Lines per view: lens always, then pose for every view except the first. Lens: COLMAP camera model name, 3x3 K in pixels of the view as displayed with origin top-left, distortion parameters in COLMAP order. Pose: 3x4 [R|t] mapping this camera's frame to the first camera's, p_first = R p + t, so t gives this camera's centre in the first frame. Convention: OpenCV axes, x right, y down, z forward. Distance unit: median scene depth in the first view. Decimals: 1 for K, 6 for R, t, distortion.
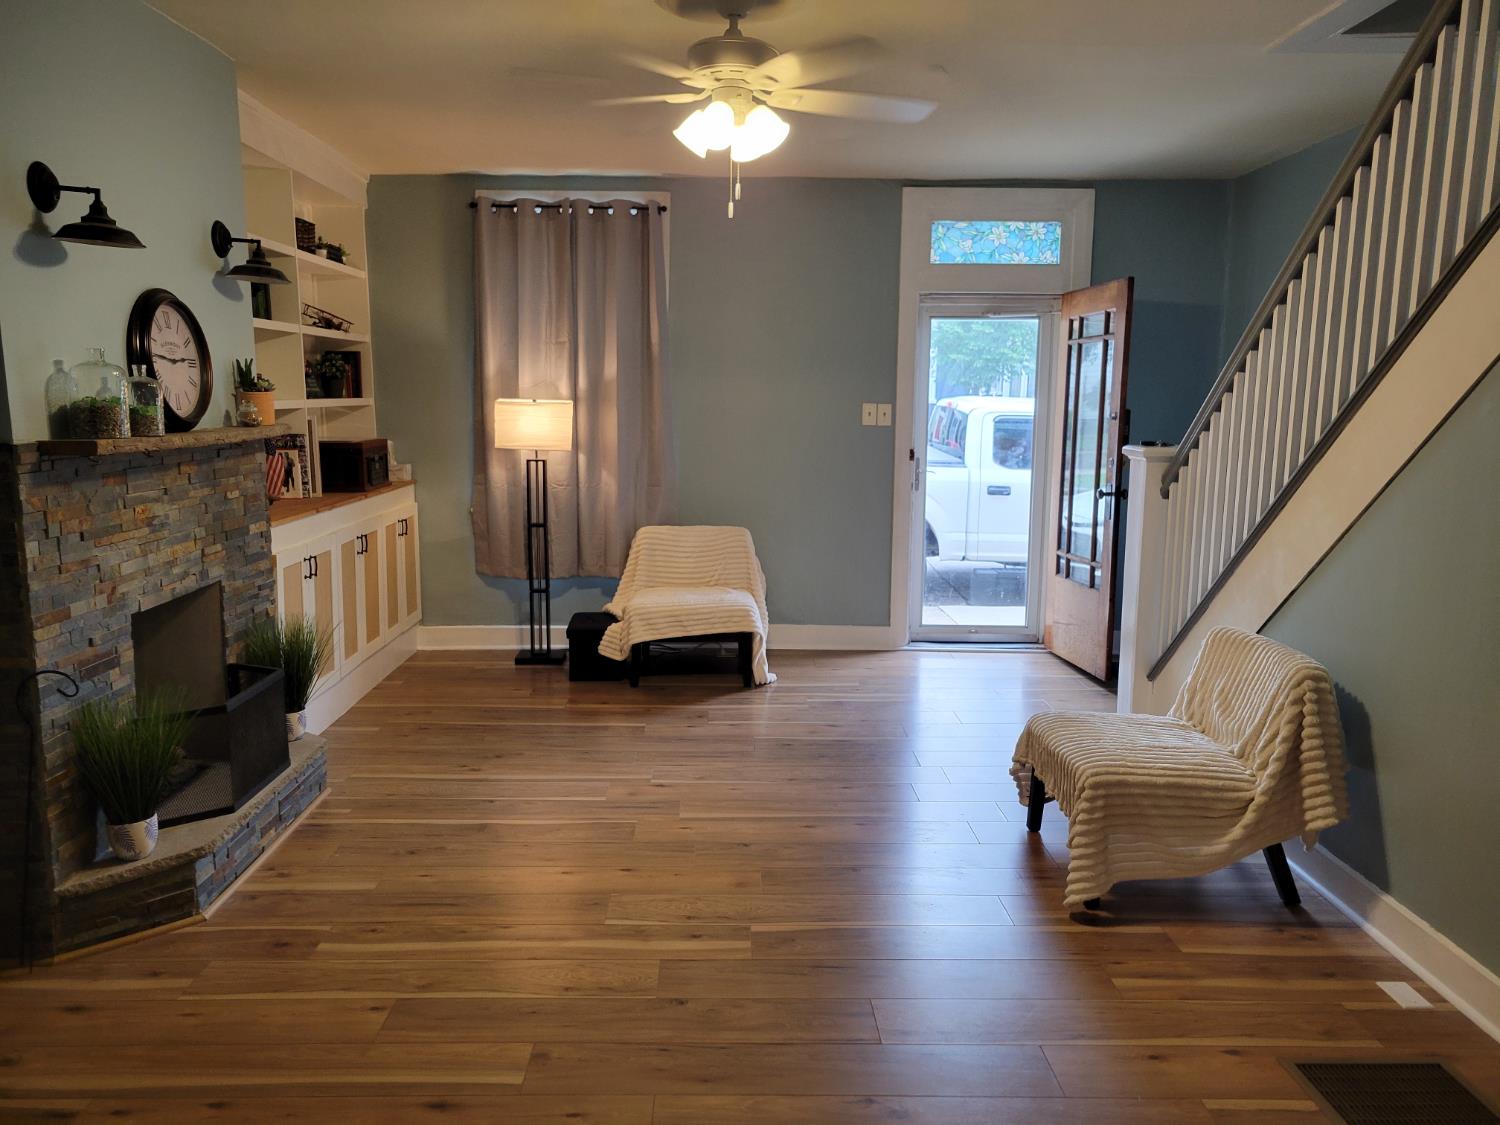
lens RADIAL K [[1119.2, 0, 751.8], [0, 1119.2, 554.6], [0, 0, 1]] dist [0.051445, -0.015815]
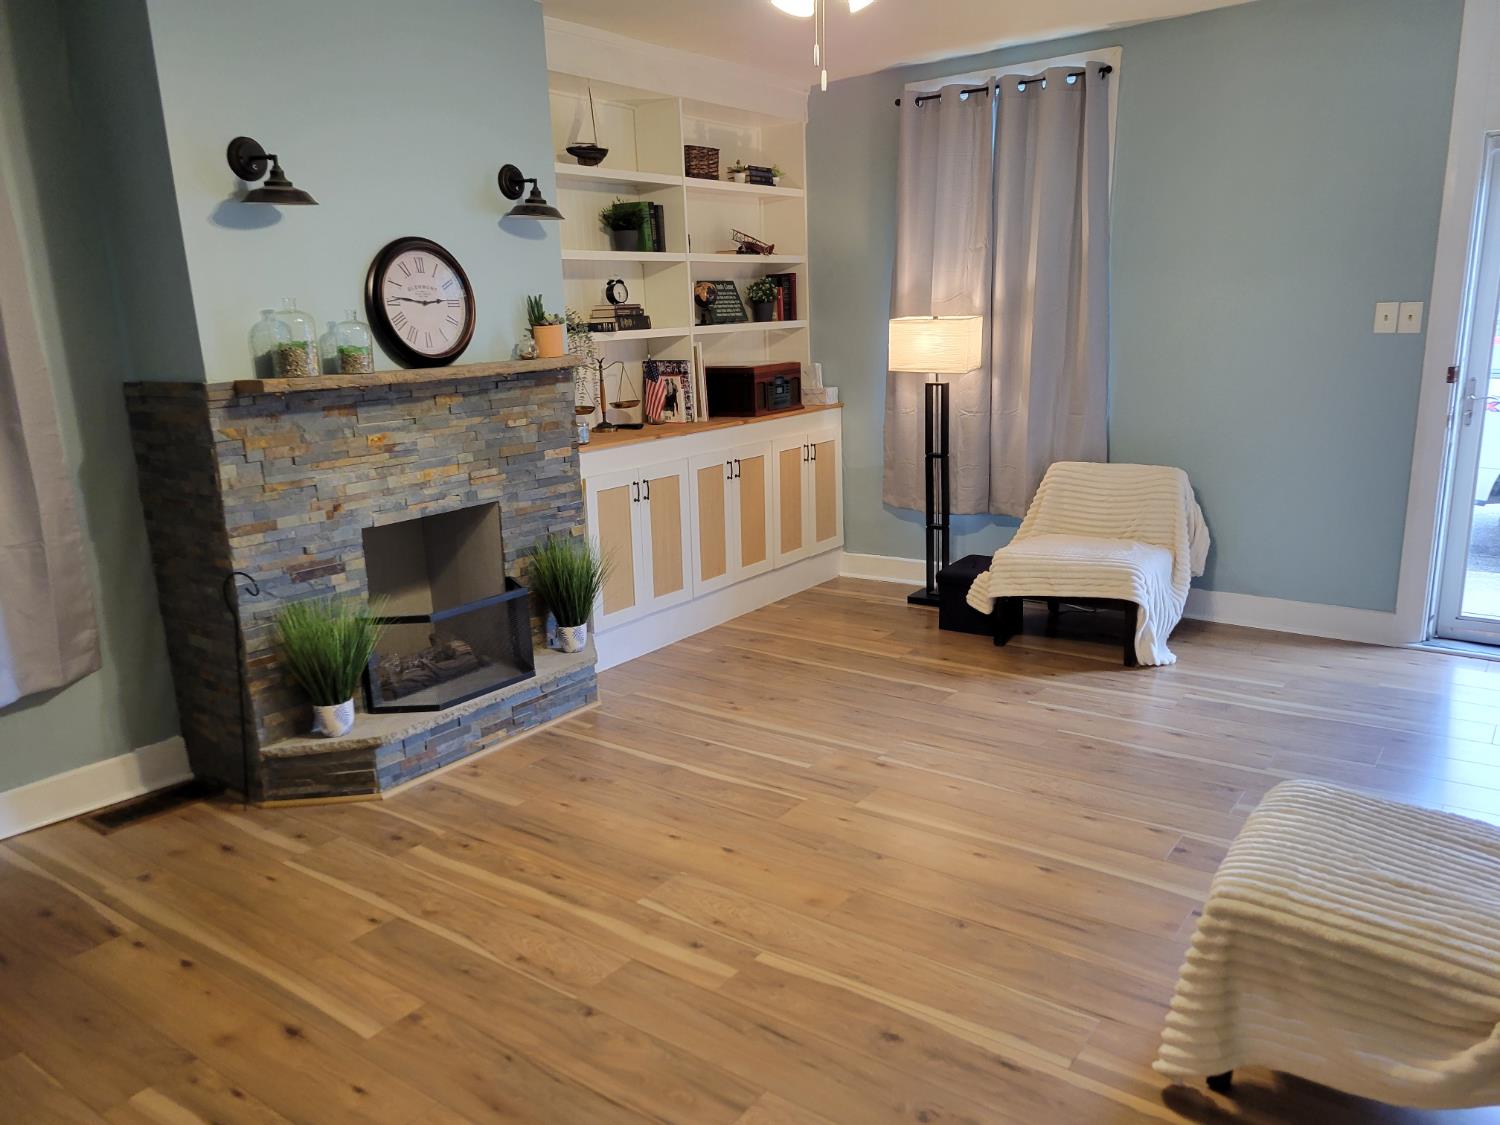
lens RADIAL K [[1119.2, 0, 750.6], [0, 1119.2, 567.5], [0, 0, 1]] dist [0.051445, -0.015815]
pose [[0.792748, 0.103169, -0.600755, 0.387624], [-0.047230, 0.993006, 0.108207, -0.042805], [0.607717, -0.057407, 0.792076, 0.273947]]
